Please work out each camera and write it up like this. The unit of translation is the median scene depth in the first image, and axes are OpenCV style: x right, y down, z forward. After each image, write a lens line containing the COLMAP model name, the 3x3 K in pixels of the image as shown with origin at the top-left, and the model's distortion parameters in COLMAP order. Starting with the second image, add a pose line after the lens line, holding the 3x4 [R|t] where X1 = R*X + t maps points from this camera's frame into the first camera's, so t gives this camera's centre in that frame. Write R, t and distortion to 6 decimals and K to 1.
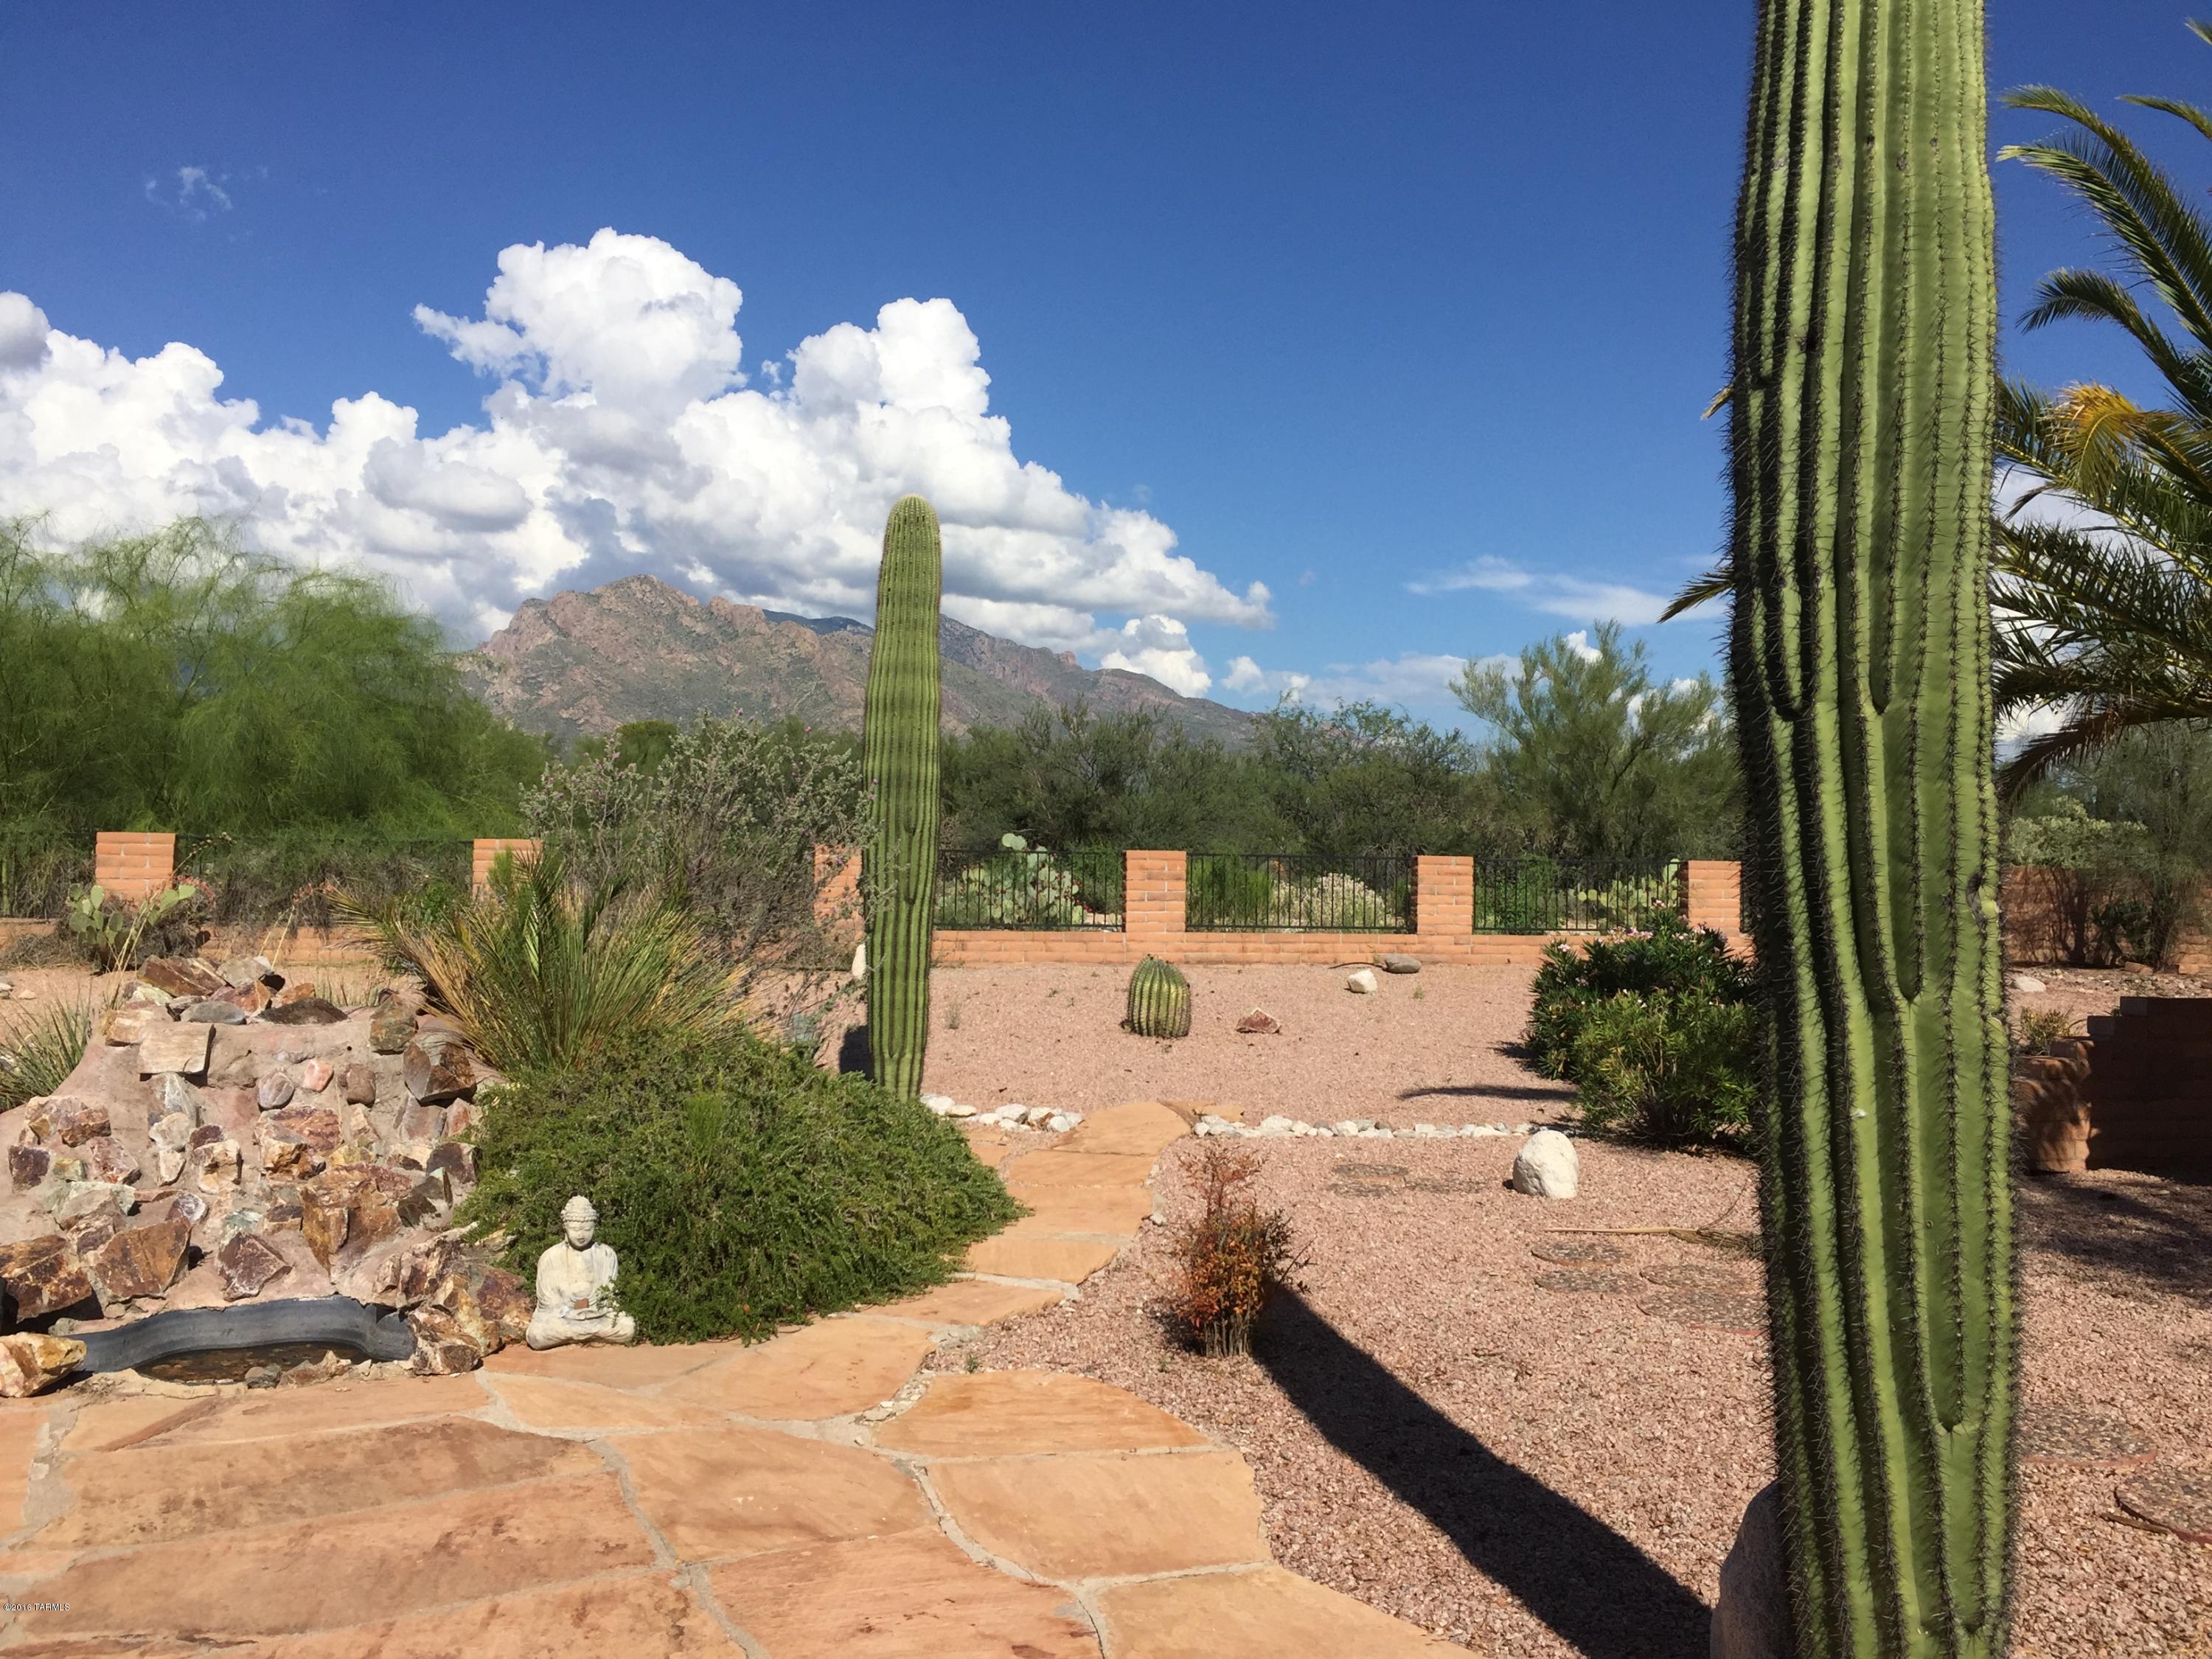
lens RADIAL K [[1889.1, 0, 1114.4], [0, 1889.1, 821.9], [0, 0, 1]] dist [0.078254, -0.112629]
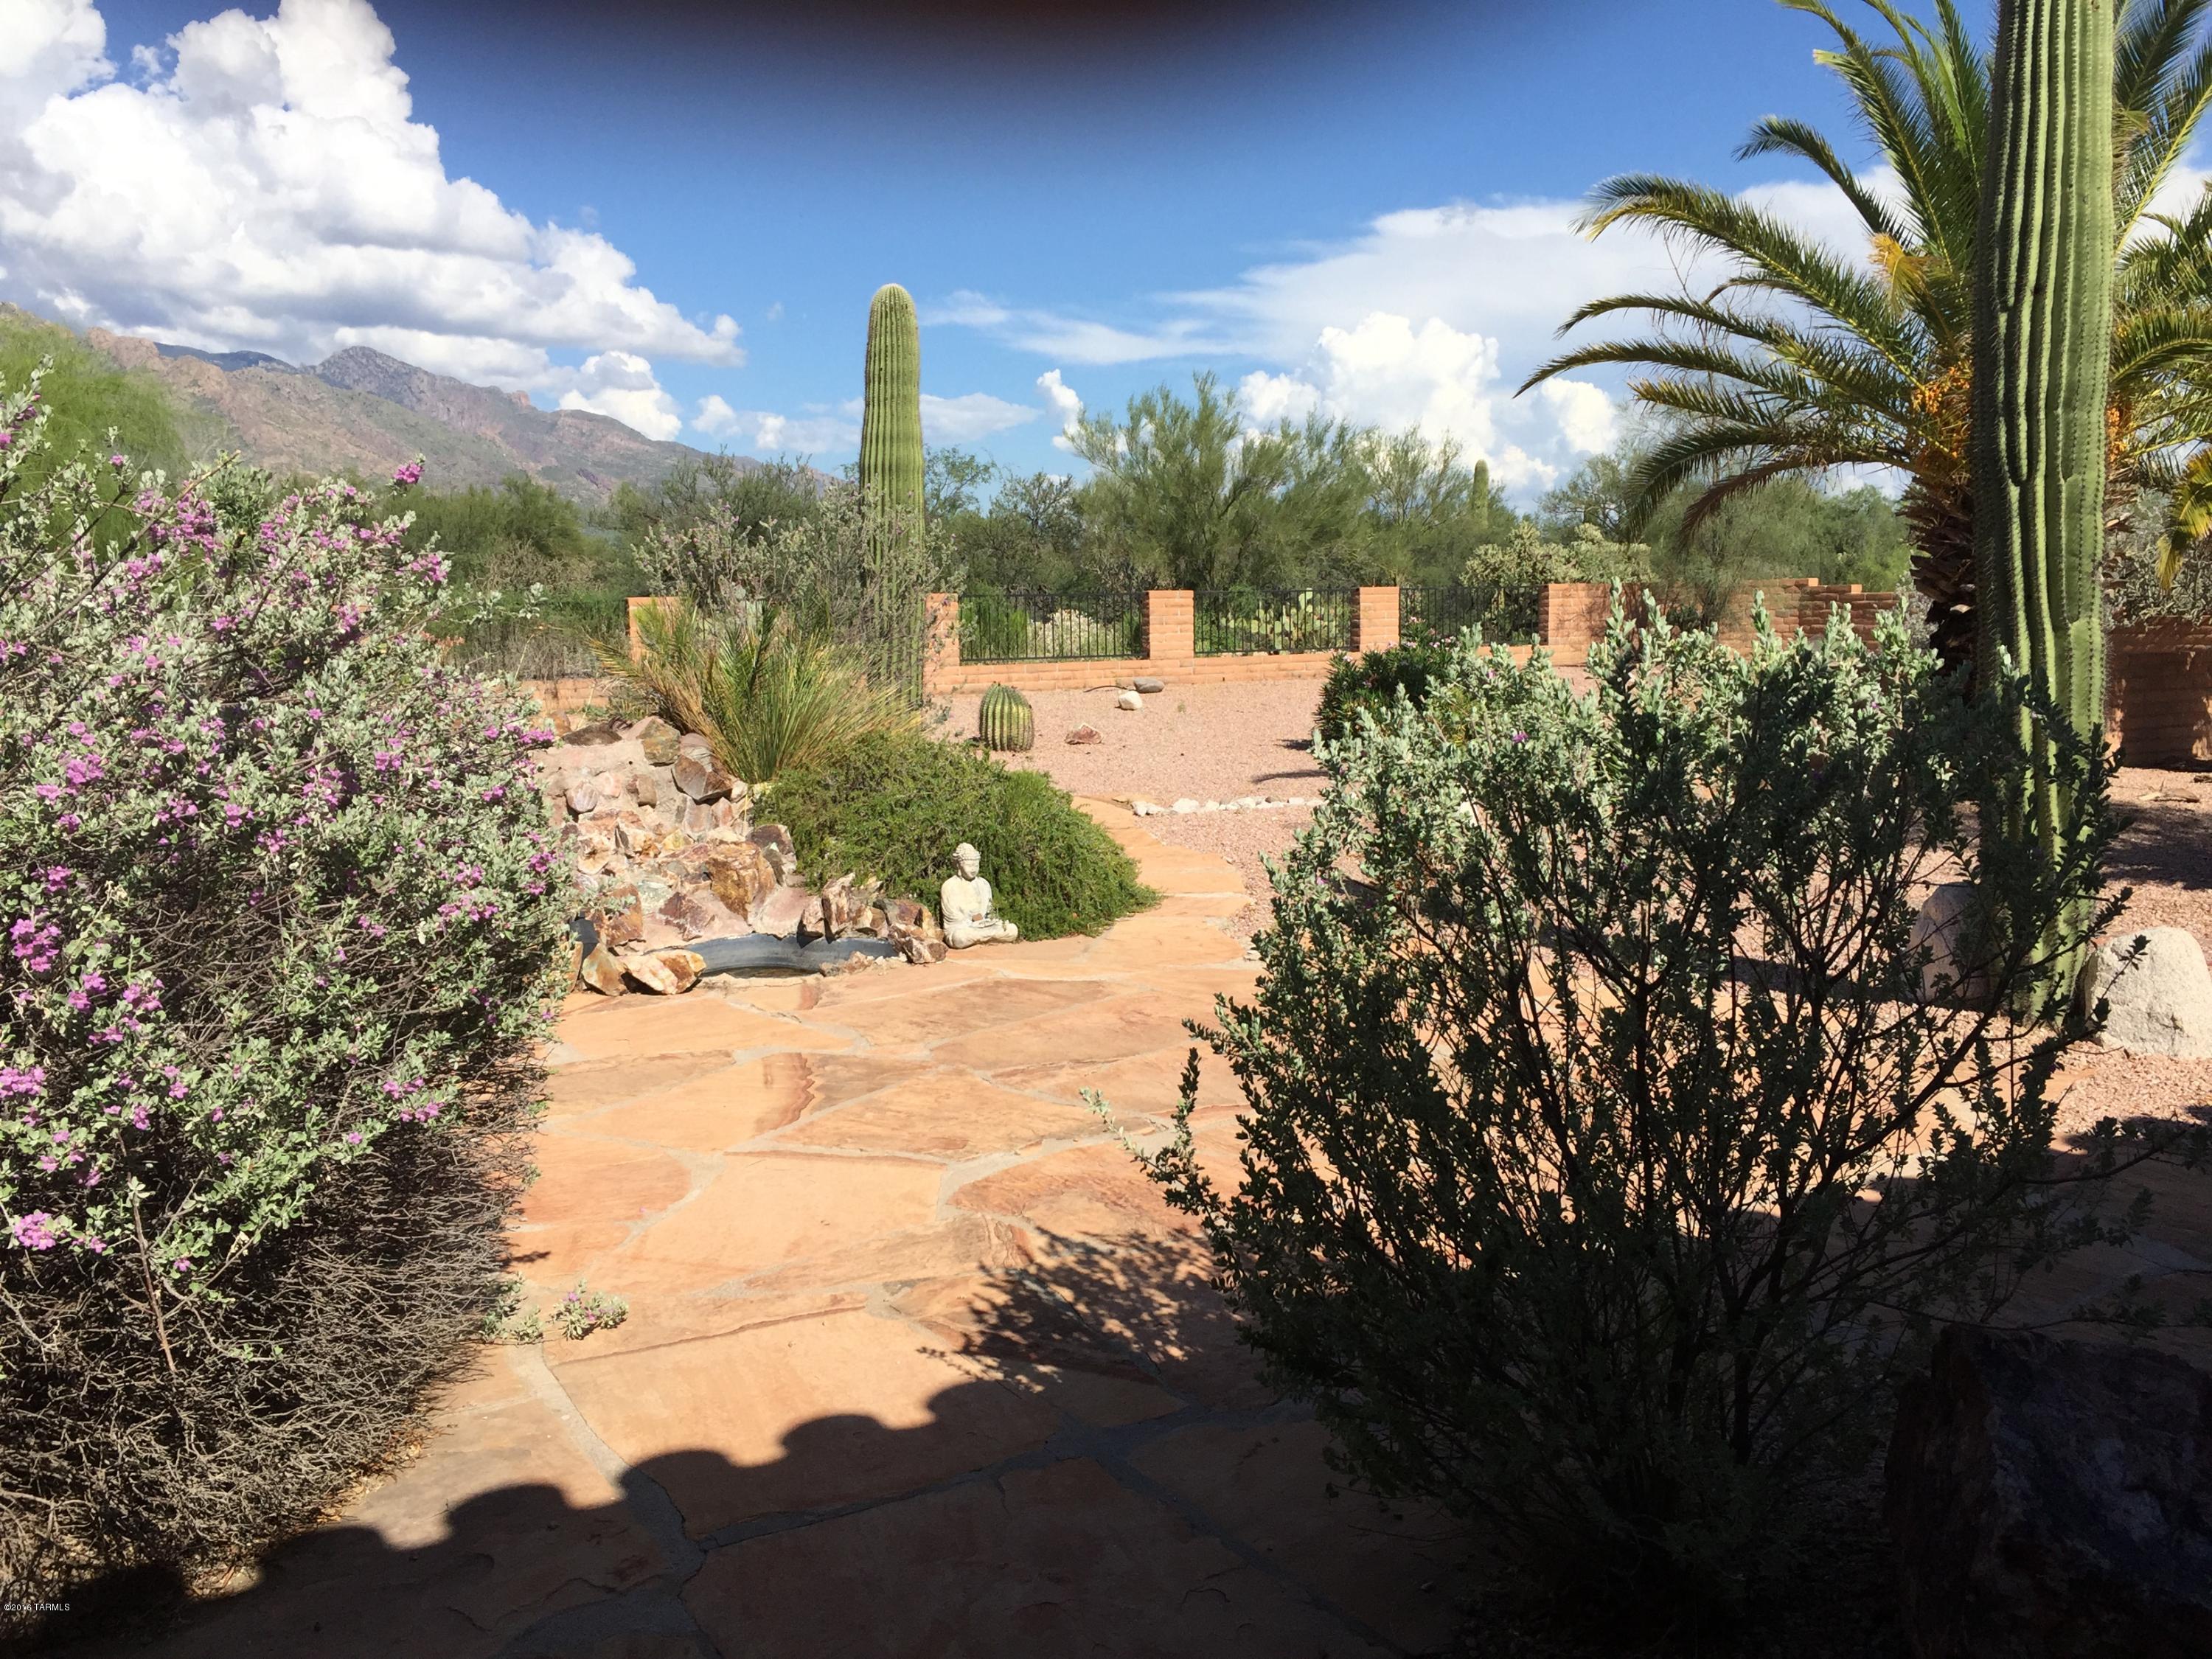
lens RADIAL K [[1881.8, 0, 1098.6], [0, 1881.8, 815.7], [0, 0, 1]] dist [0.086249, -0.107607]
pose [[0.966050, -0.063636, 0.250397, -0.424028], [0.030429, 0.990470, 0.134323, -0.003865], [-0.256559, -0.122143, 0.958780, -0.272282]]
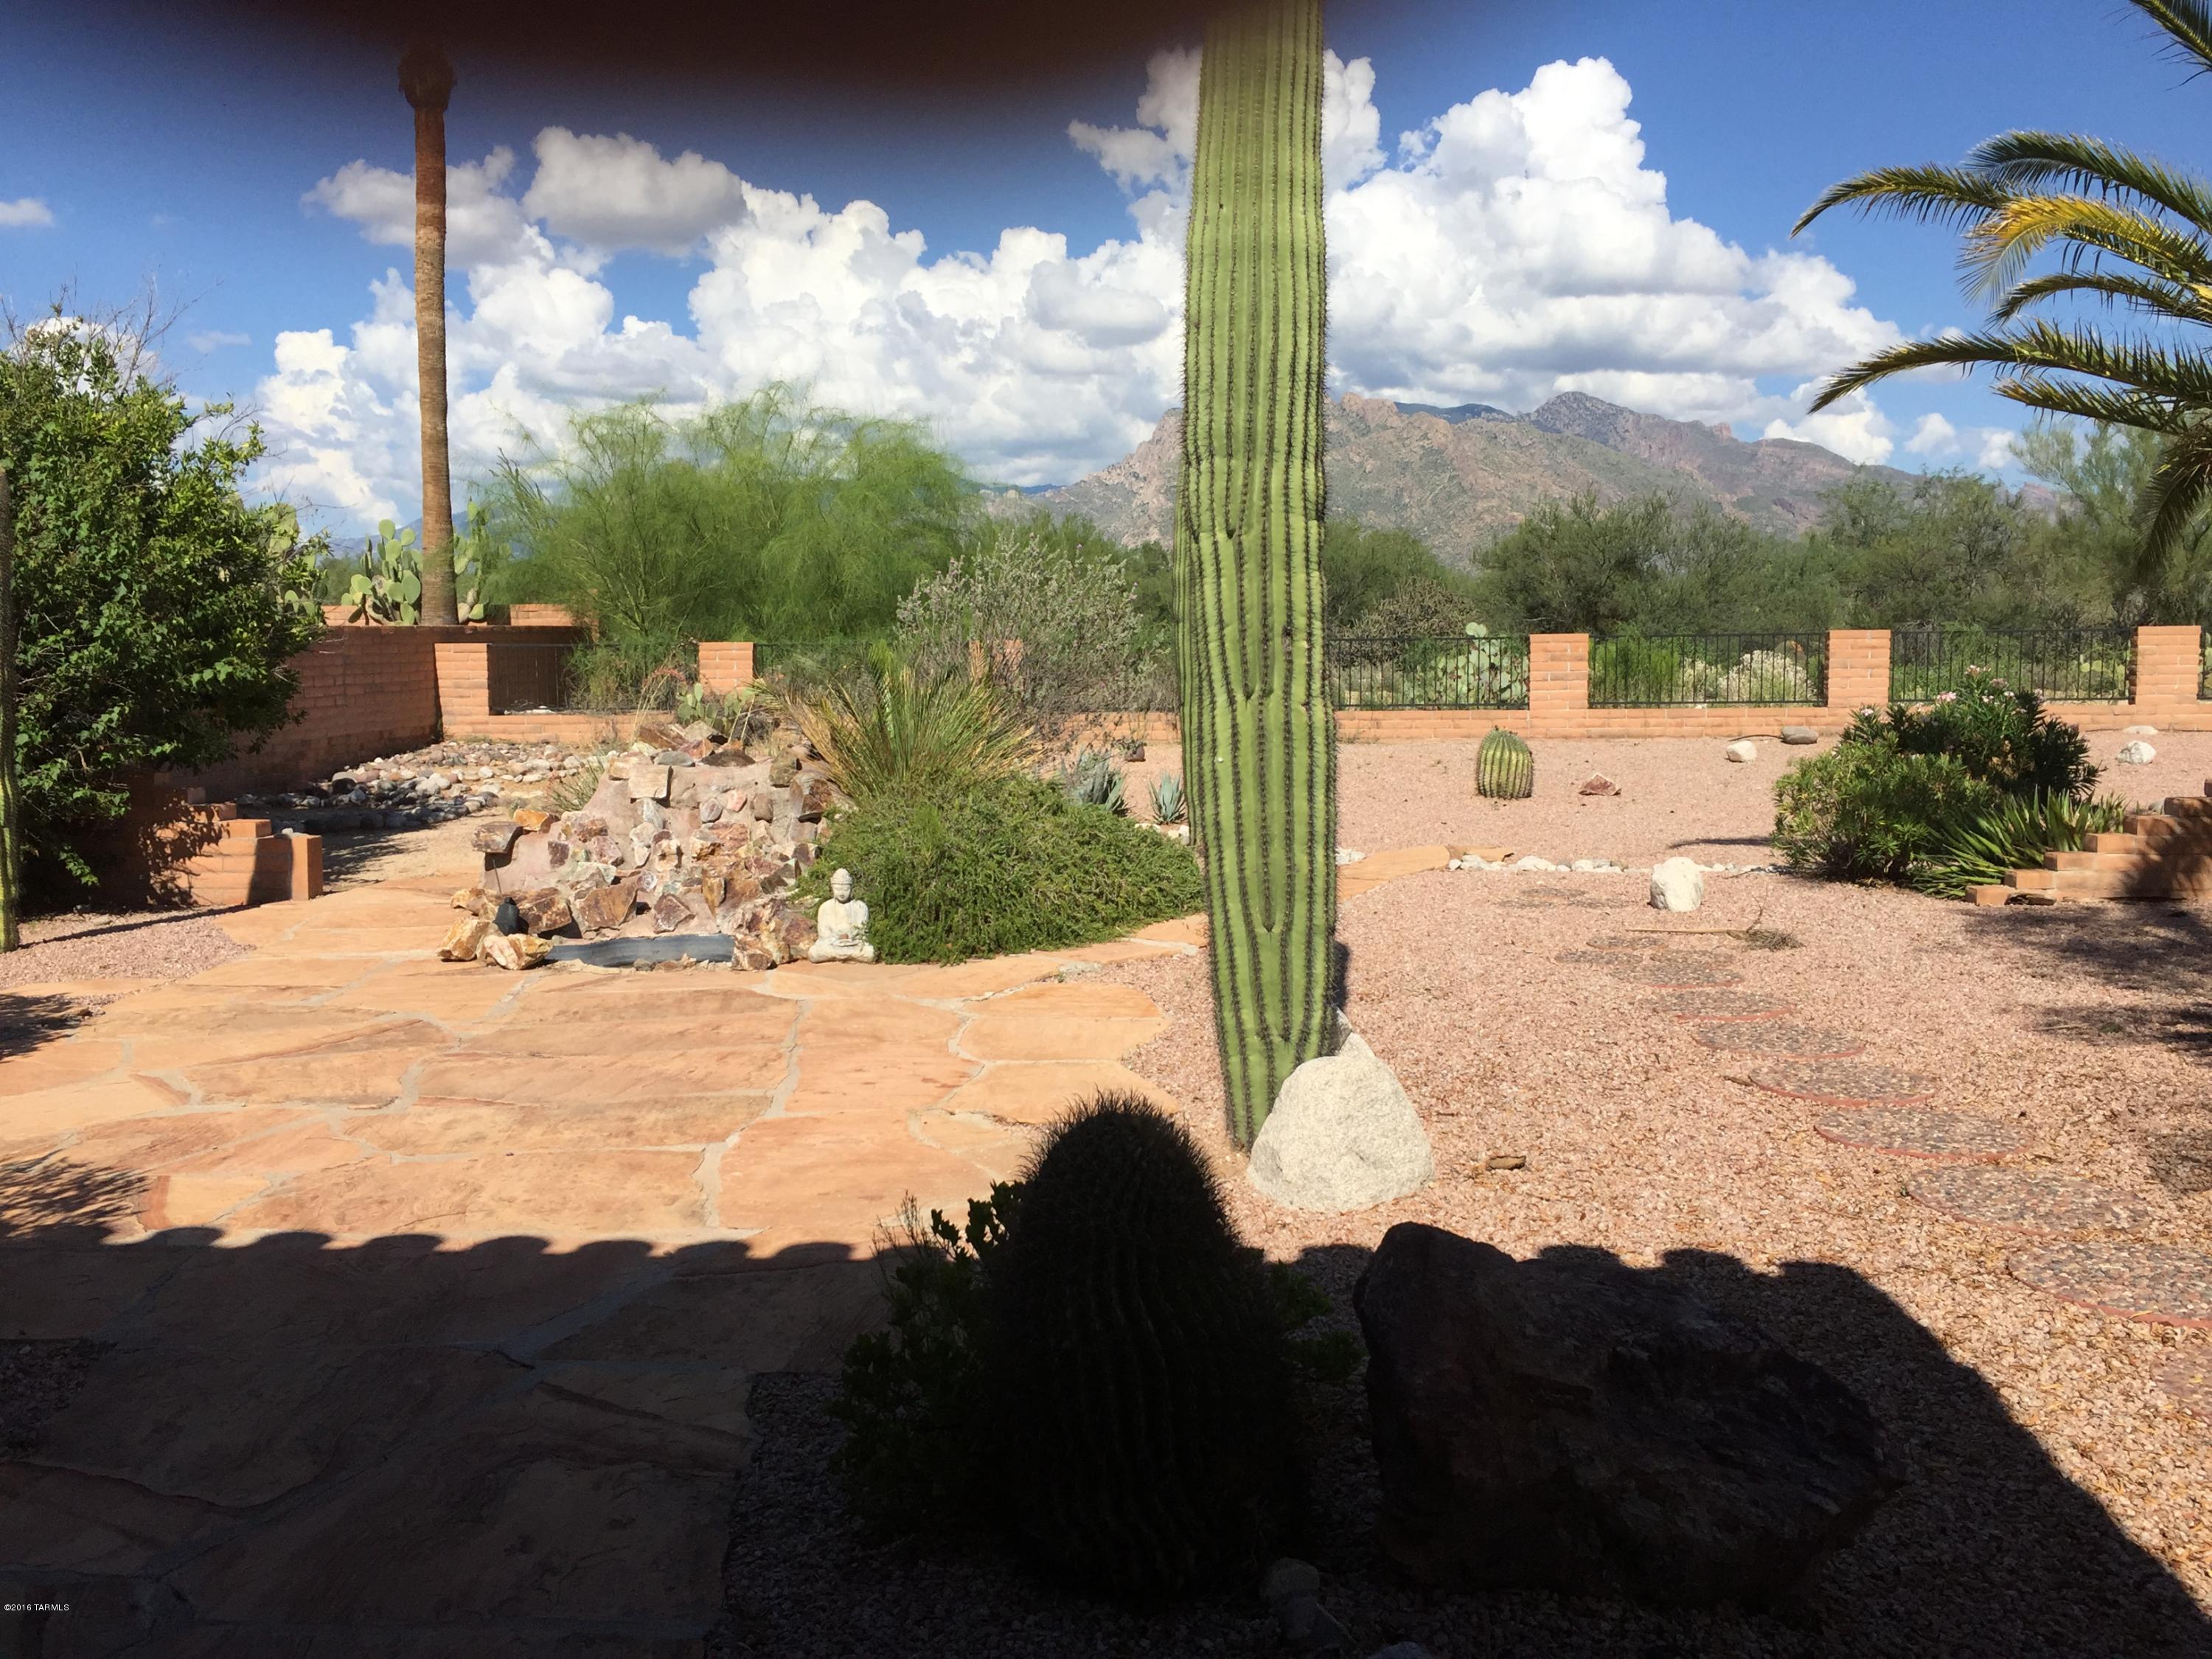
lens RADIAL K [[1881.8, 0, 1098.6], [0, 1881.8, 815.7], [0, 0, 1]] dist [0.086249, -0.107607]
pose [[0.943295, 0.003353, -0.331938, 0.333539], [0.031268, 0.994605, 0.098906, 0.008586], [0.330479, -0.103676, 0.938102, -0.279391]]
